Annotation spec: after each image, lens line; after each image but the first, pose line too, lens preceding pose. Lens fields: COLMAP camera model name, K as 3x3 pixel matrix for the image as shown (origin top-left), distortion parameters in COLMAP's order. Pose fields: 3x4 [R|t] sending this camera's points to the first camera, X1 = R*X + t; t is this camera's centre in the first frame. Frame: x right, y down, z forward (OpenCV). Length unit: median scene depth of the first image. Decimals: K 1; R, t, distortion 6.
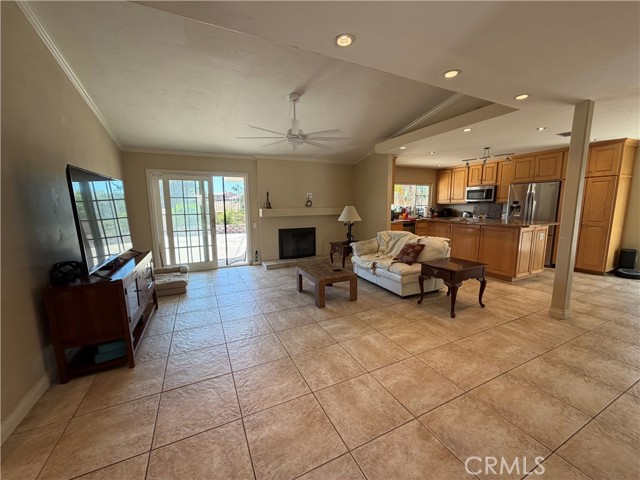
lens RADIAL K [[255.2, 0, 320.0], [0, 255.2, 239.6], [0, 0, 1]] dist [0.003561, -0.000207]
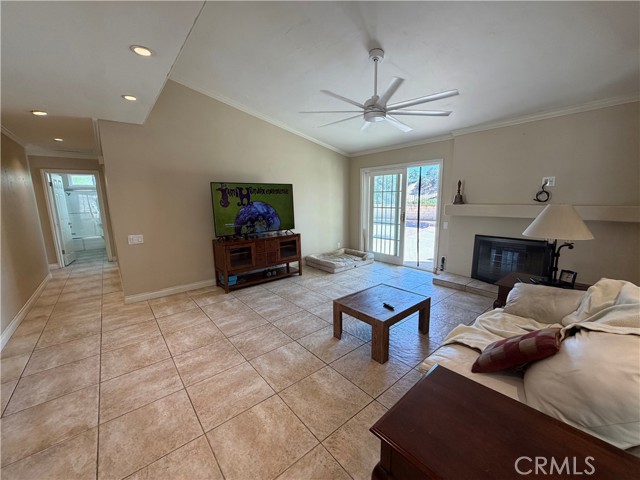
lens RADIAL K [[255.2, 0, 317.3], [0, 255.2, 239.7], [0, 0, 1]] dist [0.003561, -0.000207]
pose [[0.234310, 0.162981, -0.958403, 0.440989], [-0.119725, 0.983180, 0.137924, -0.079081], [0.964761, 0.082428, 0.249882, 0.471678]]
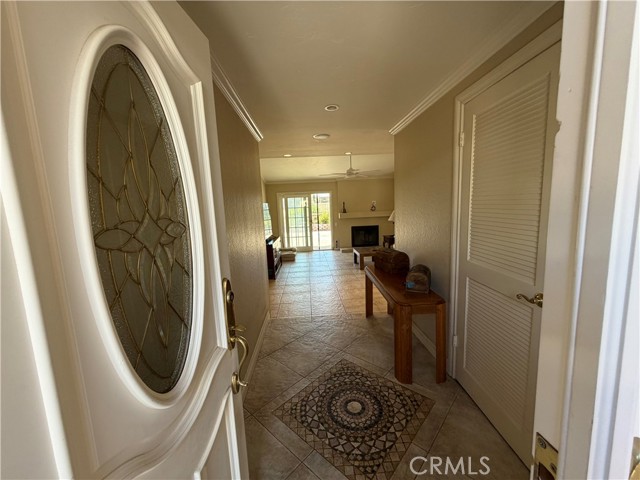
lens RADIAL K [[255.2, 0, 319.6], [0, 255.2, 241.5], [0, 0, 1]] dist [0.003561, -0.000207]
pose [[0.922073, 0.019676, -0.386516, 0.268333], [-0.016795, 0.999800, 0.010831, 0.036210], [0.386651, -0.003496, 0.922219, -0.485076]]
